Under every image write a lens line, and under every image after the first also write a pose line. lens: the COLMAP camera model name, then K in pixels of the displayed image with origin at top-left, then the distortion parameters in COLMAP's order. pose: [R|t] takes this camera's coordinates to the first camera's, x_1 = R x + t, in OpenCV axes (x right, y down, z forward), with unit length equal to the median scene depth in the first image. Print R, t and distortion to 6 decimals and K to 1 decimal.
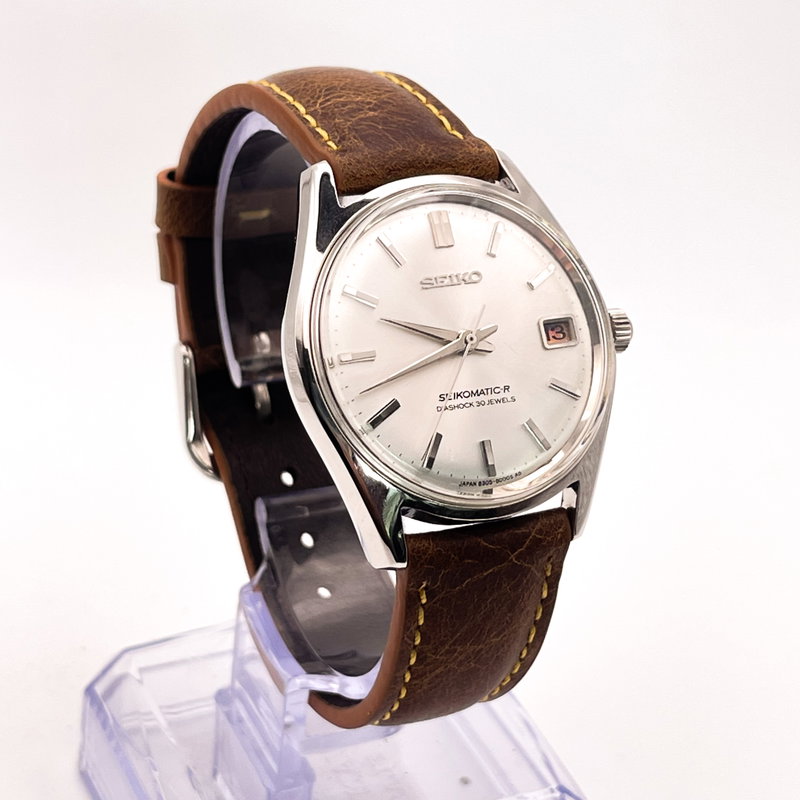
lens RADIAL K [[1838.0, 0, 399.4], [0, 1838.0, 490.6], [0, 0, 1]] dist [0.408393, -0.369208]
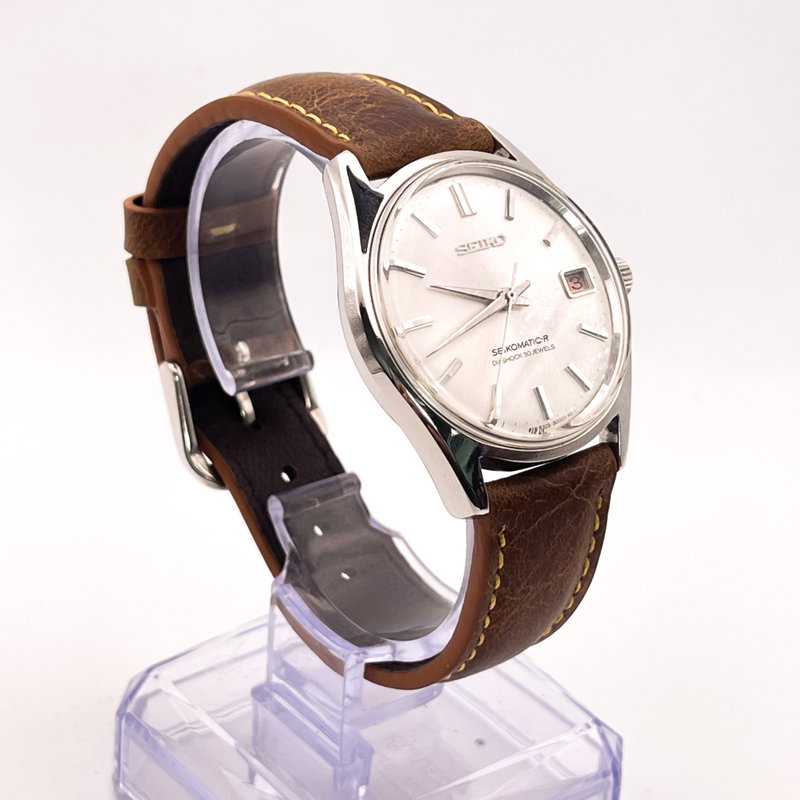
lens RADIAL K [[1838.0, 0, 399.4], [0, 1838.0, 490.6], [0, 0, 1]] dist [0.408393, -0.369208]
pose [[0.973139, -0.148582, 0.175852, -0.218528], [0.155685, 0.987431, -0.027231, 0.046685], [-0.169595, 0.053877, 0.984040, -0.040515]]
